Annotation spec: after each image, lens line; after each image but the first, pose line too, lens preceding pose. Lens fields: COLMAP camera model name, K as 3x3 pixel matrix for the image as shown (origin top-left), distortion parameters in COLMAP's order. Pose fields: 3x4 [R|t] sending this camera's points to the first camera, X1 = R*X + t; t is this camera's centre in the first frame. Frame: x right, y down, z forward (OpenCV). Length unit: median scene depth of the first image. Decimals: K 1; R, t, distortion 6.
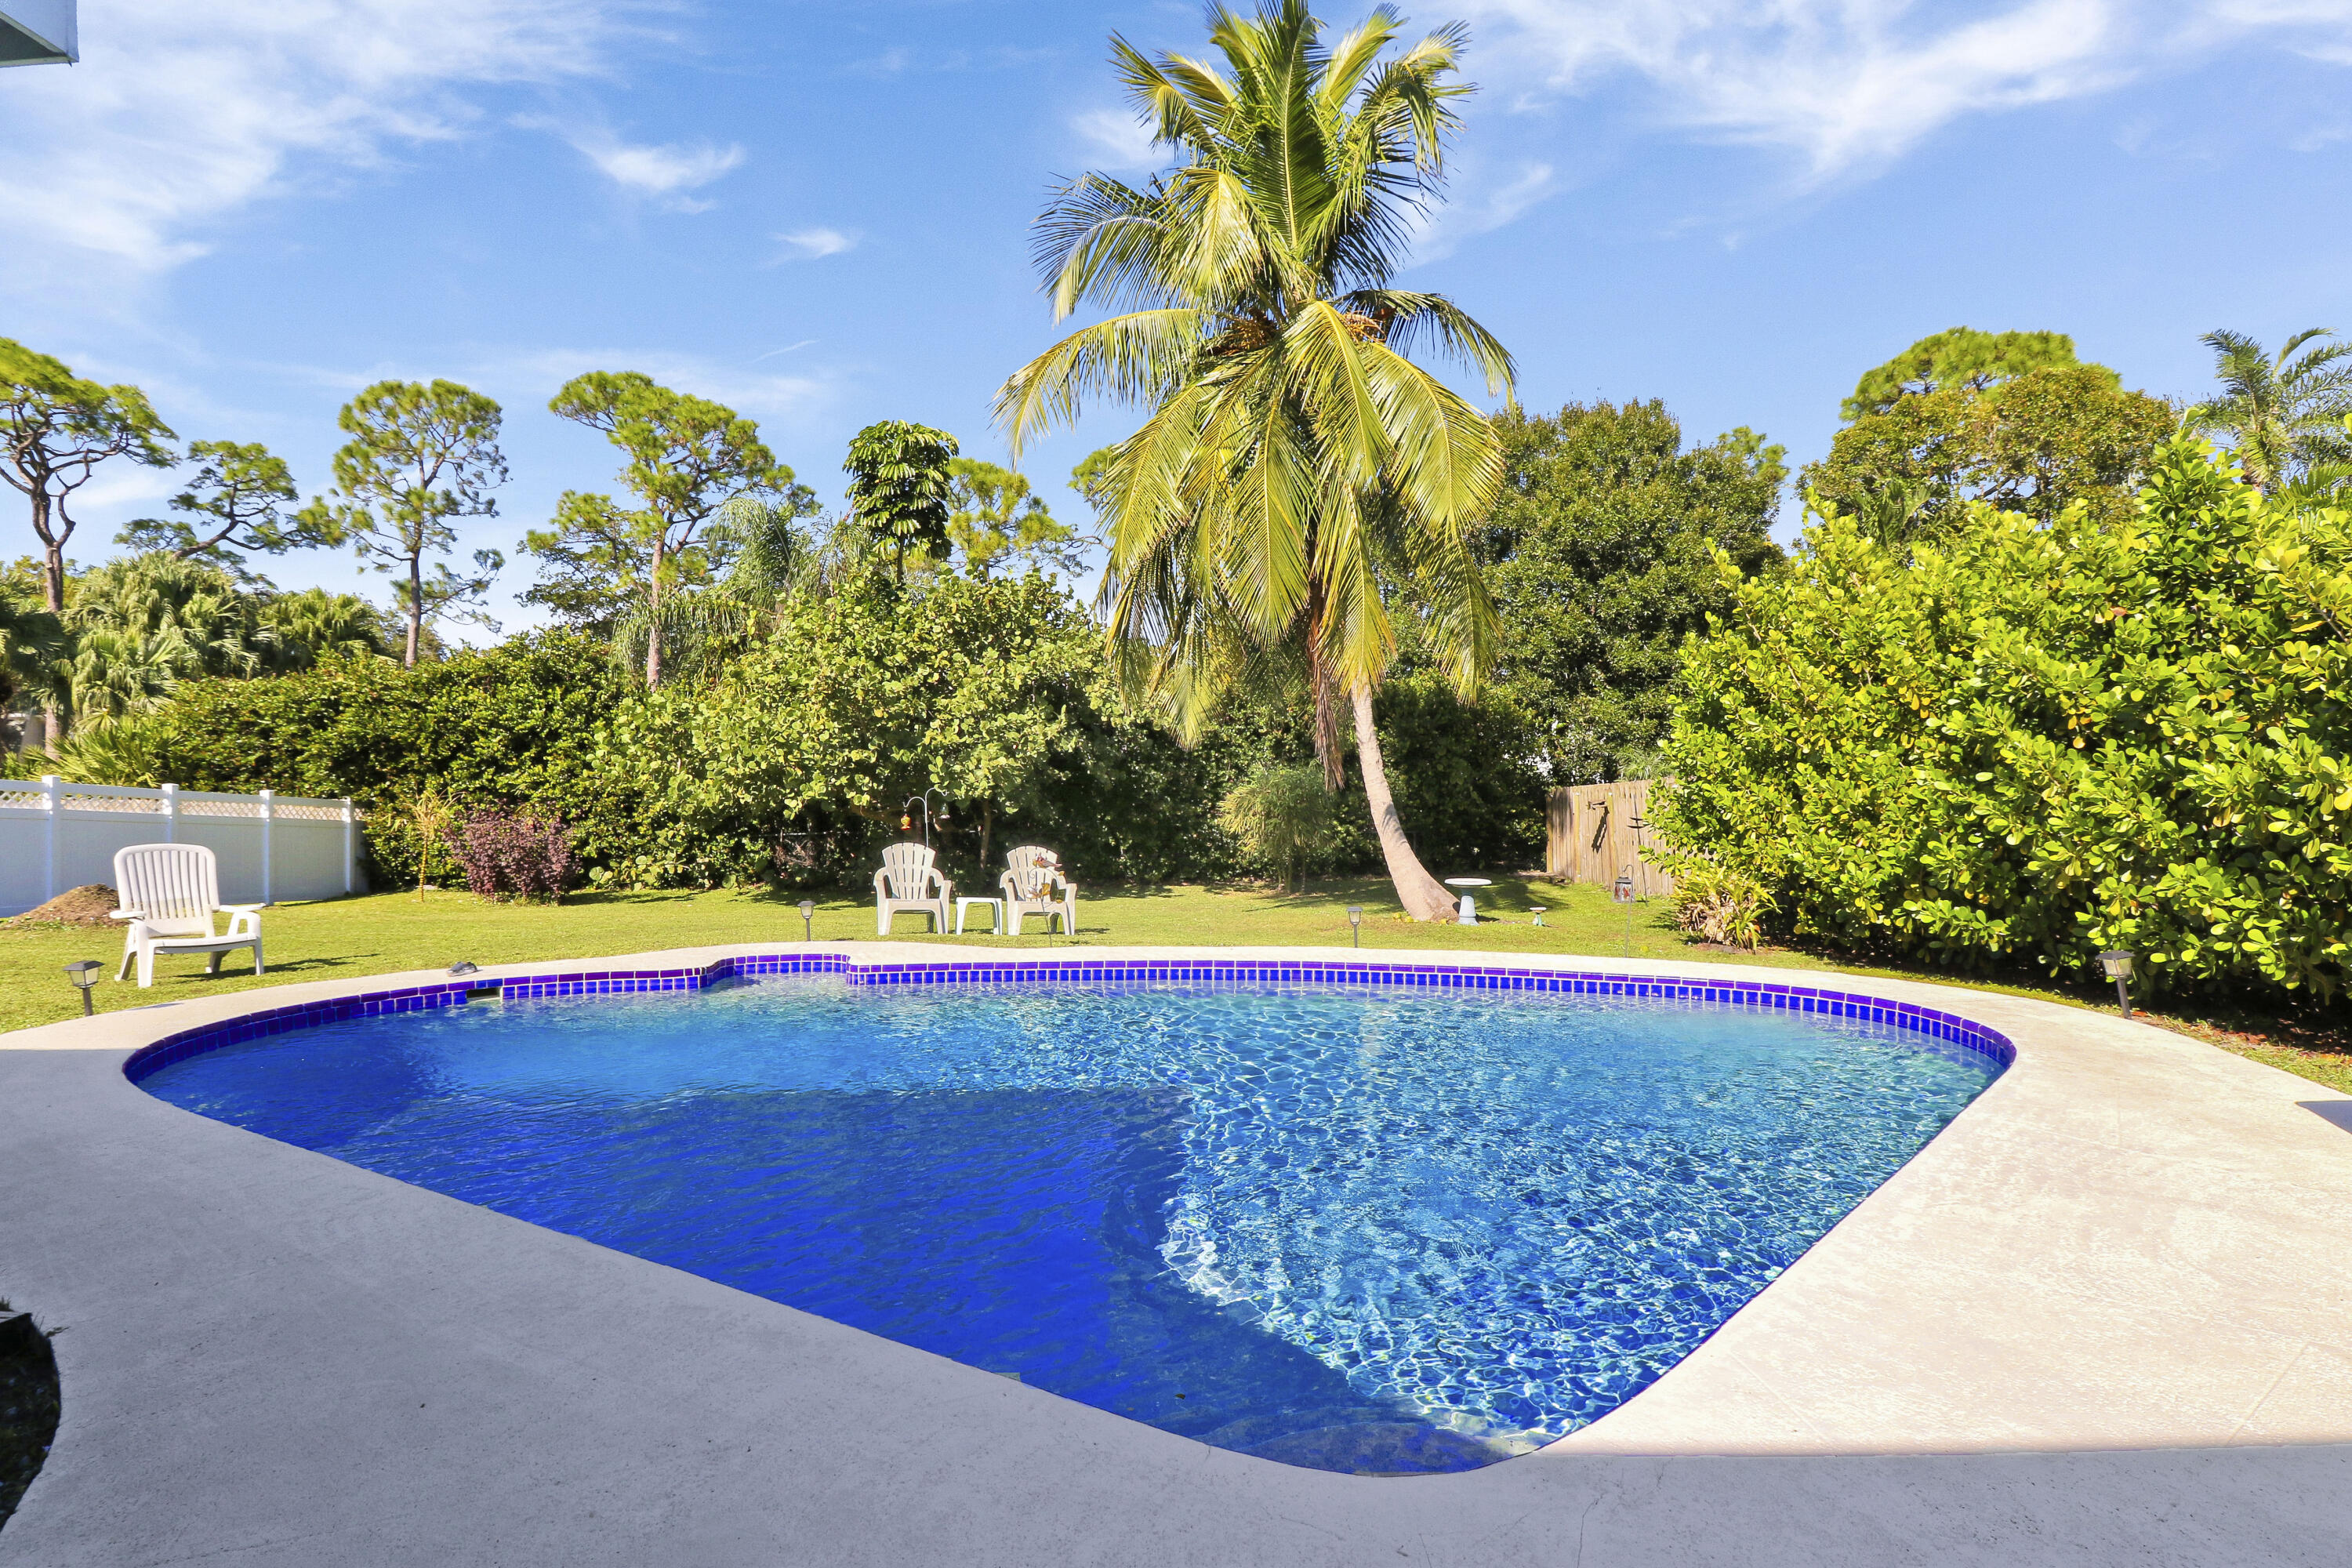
lens RADIAL K [[1100.8, 0, 1164.9], [0, 1100.8, 791.0], [0, 0, 1]] dist [-0.007230, -0.008538]
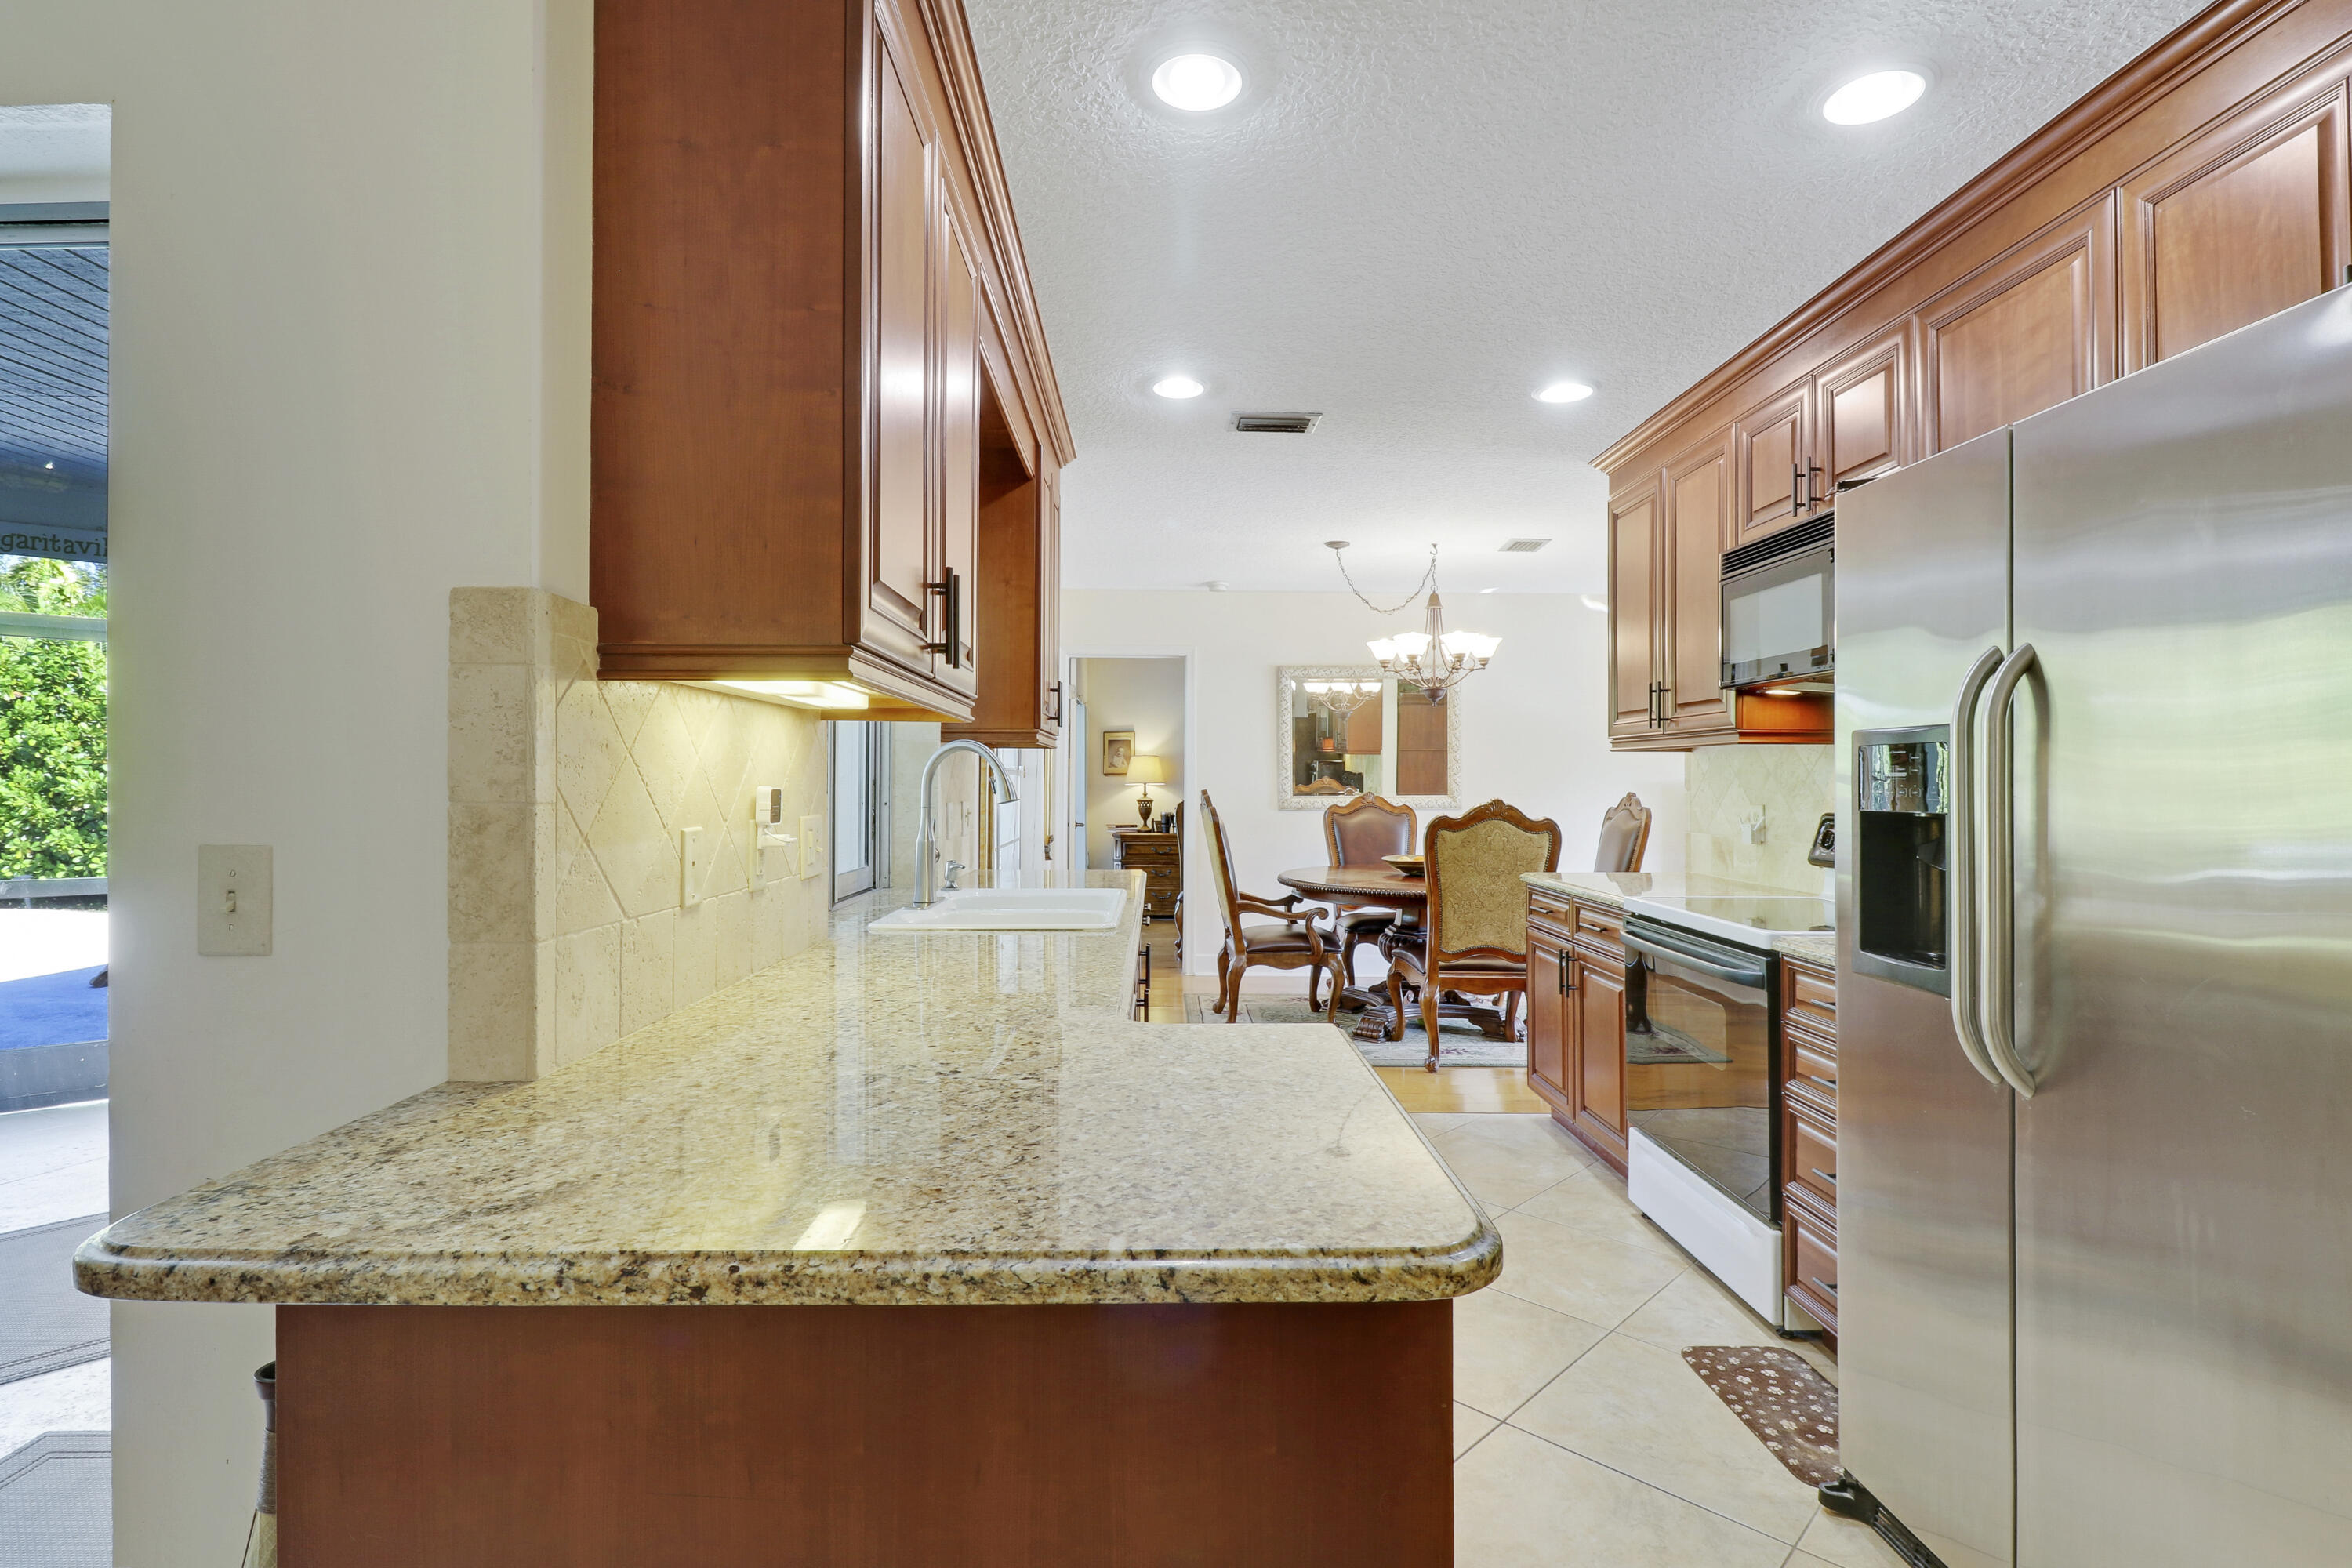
lens RADIAL K [[1116.3, 0, 1159.4], [0, 1116.3, 788.8], [0, 0, 1]] dist [-0.009967, -0.006533]
pose [[-0.032287, -0.008977, 0.999438, -0.368434], [-0.004862, 0.999949, 0.008825, -0.011220], [-0.999467, -0.004575, -0.032329, -0.308817]]
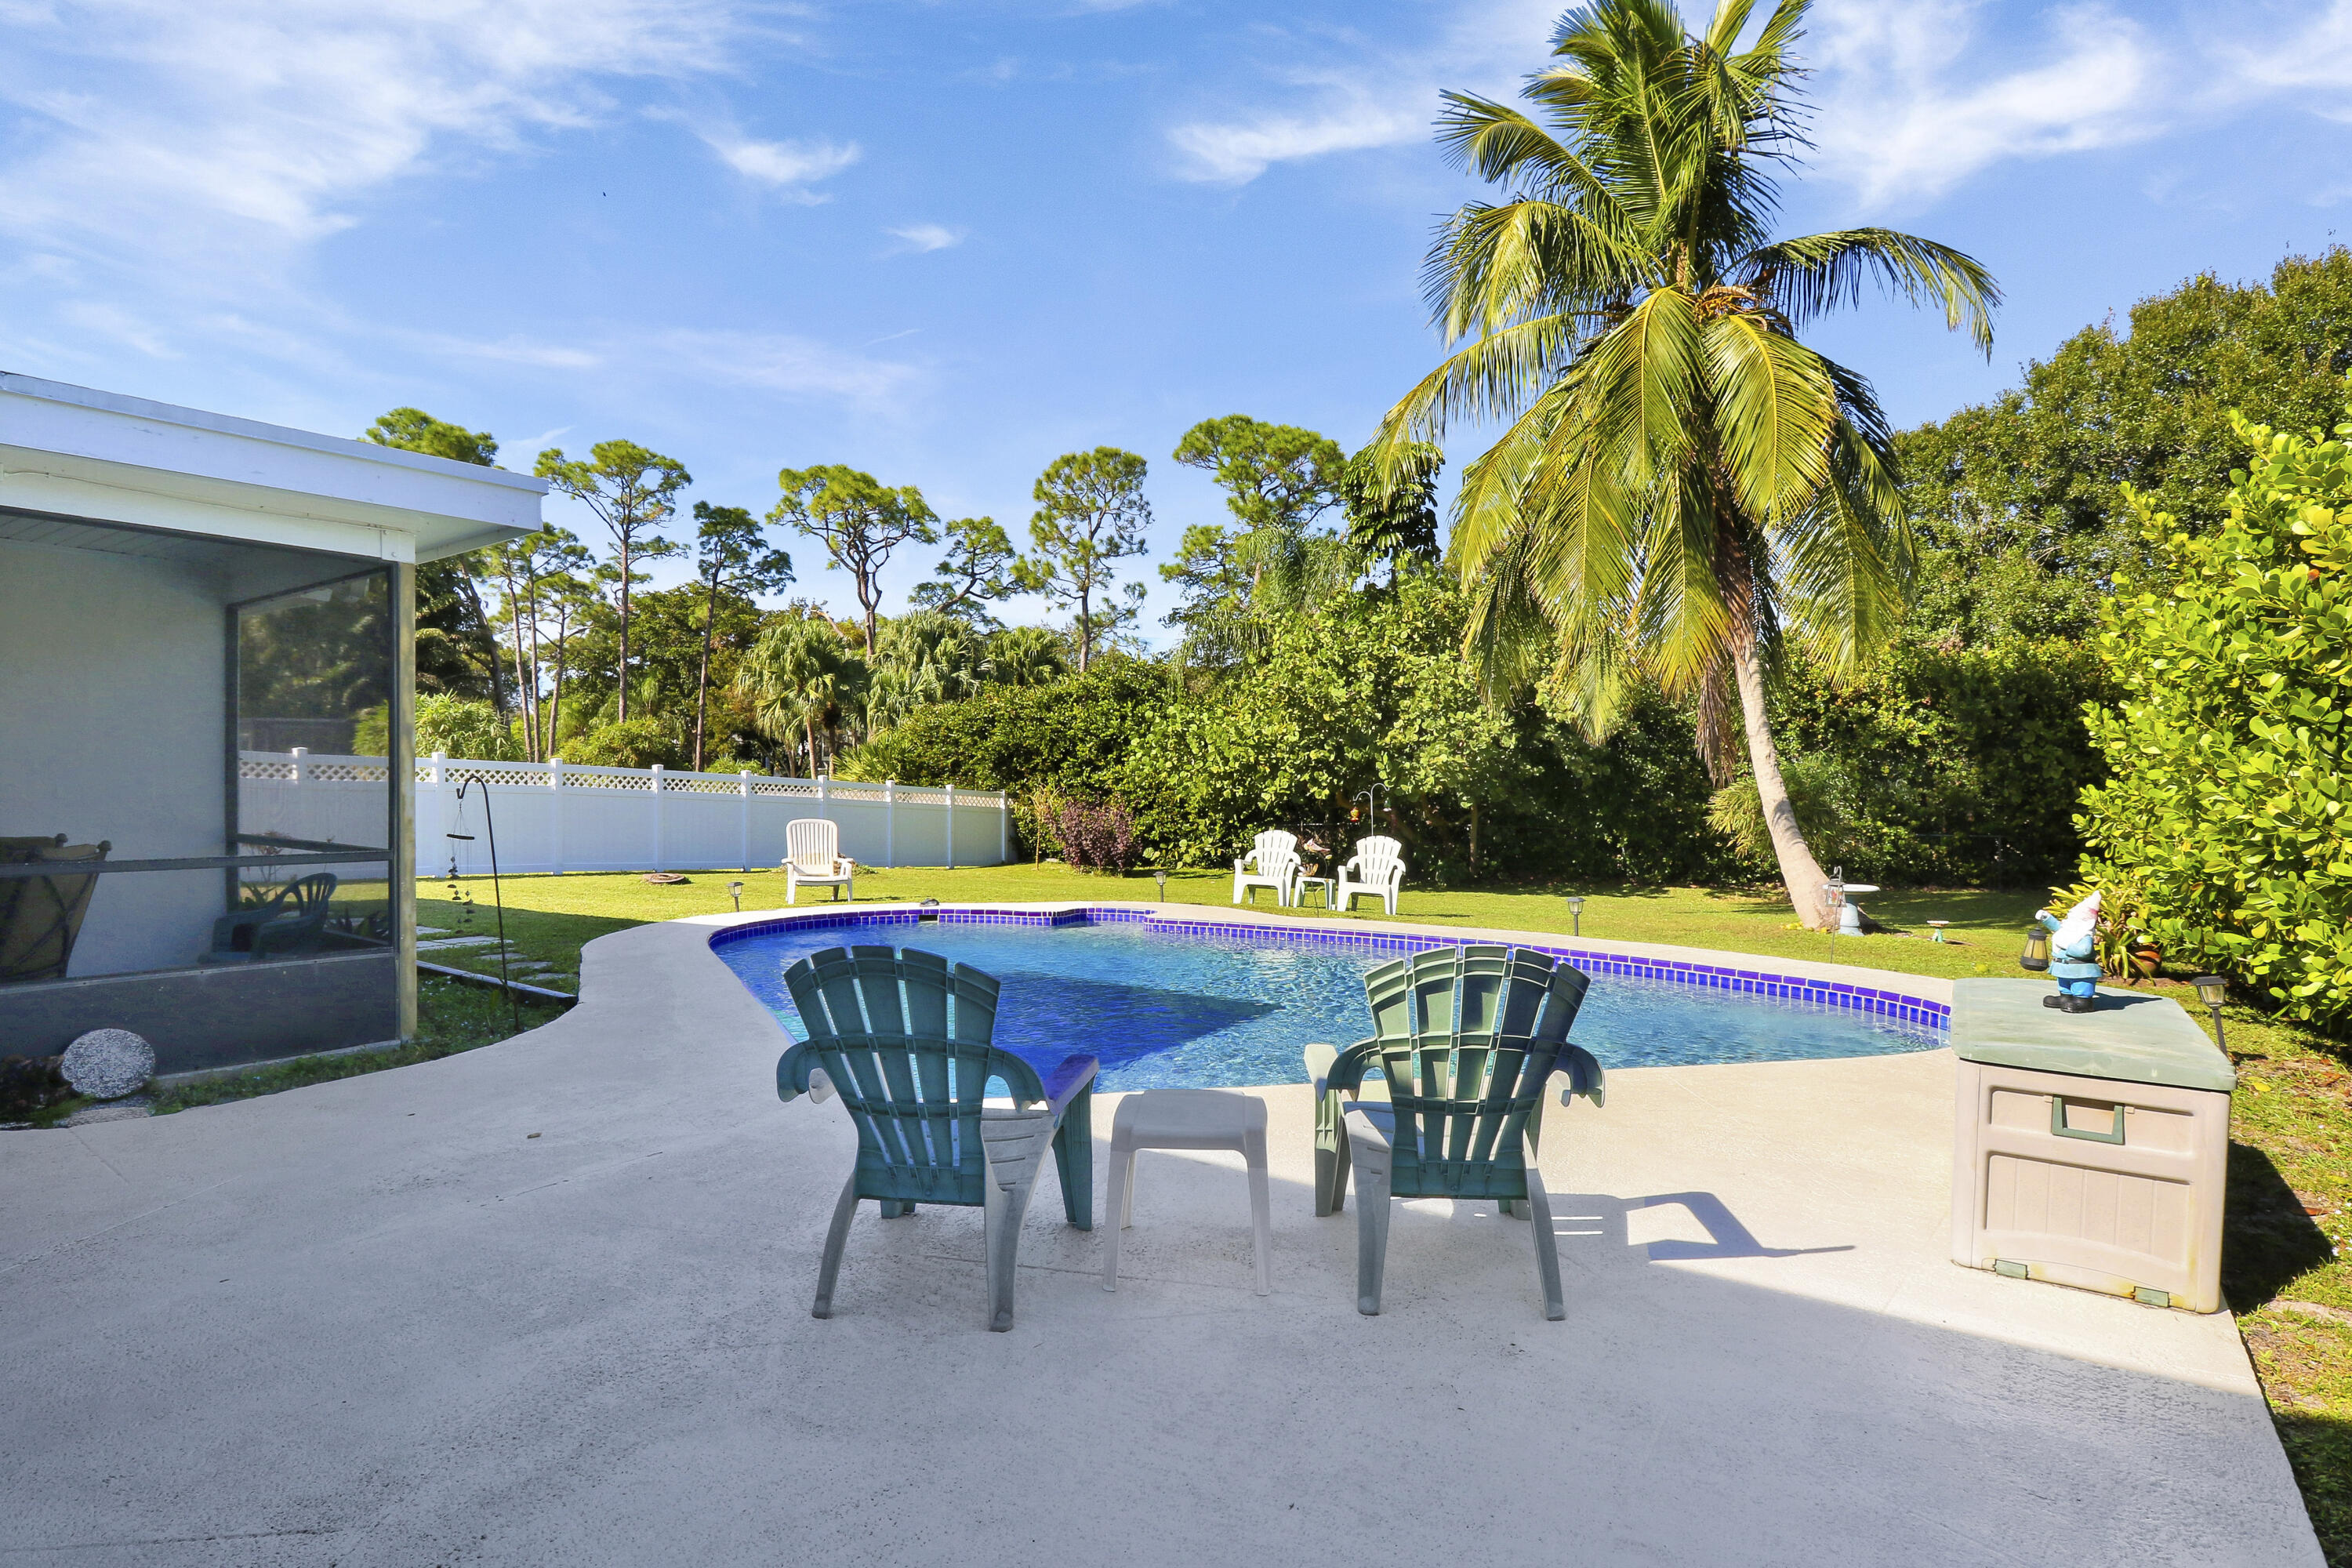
lens RADIAL K [[1160.4, 0, 1163.4], [0, 1160.4, 785.0], [0, 0, 1]] dist [0.005523, -0.000417]
pose [[0.831934, 0.000799, -0.554874, 0.225517], [-0.000669, 1.000000, 0.000438, -0.001413], [0.554875, 0.000007, 0.831934, -0.072687]]
